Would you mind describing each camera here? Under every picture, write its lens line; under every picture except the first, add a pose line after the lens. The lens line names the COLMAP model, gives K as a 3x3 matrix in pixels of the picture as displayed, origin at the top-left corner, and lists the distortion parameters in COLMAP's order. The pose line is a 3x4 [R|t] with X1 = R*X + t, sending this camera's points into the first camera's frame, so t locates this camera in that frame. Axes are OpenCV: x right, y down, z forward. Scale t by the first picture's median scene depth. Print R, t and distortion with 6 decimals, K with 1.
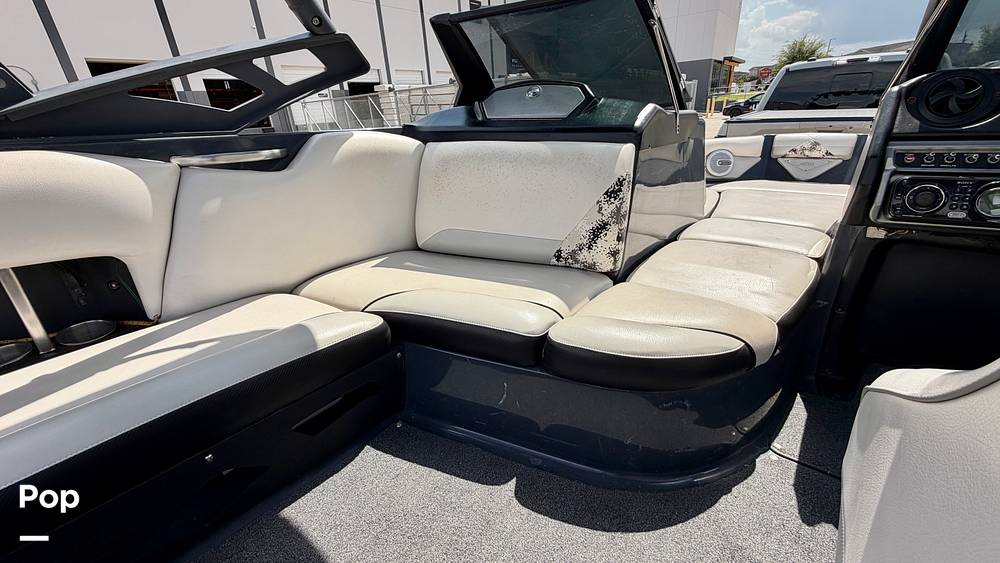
lens RADIAL K [[401.2, 0, 496.9], [0, 401.2, 279.9], [0, 0, 1]] dist [0.003545, -0.000396]
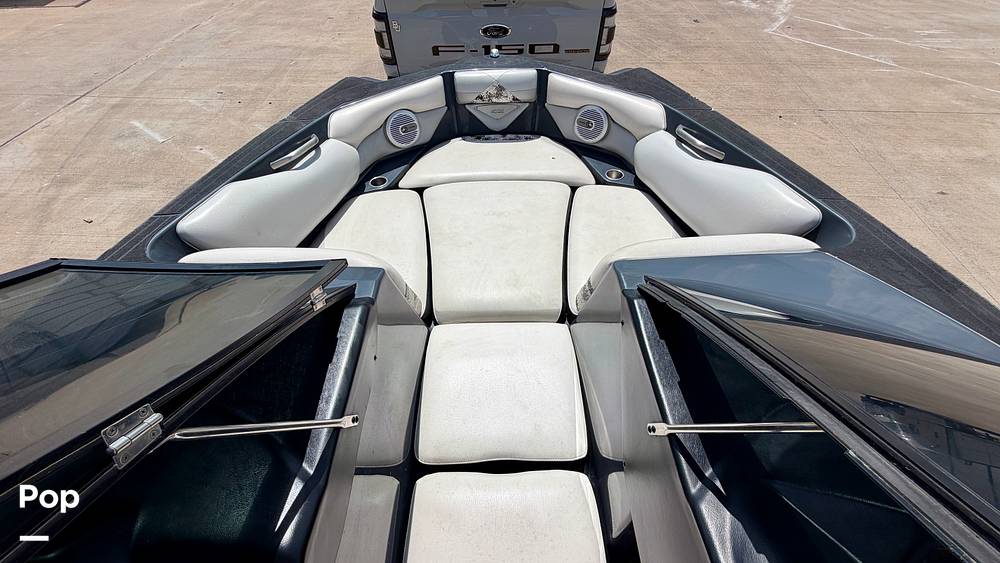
lens RADIAL K [[401.2, 0, 496.9], [0, 401.2, 279.9], [0, 0, 1]] dist [0.003545, -0.000396]
pose [[0.752941, -0.476893, 0.453489, 0.529754], [0.246539, 0.843326, 0.477513, -0.862735], [-0.610162, -0.247736, 0.752548, 0.671878]]
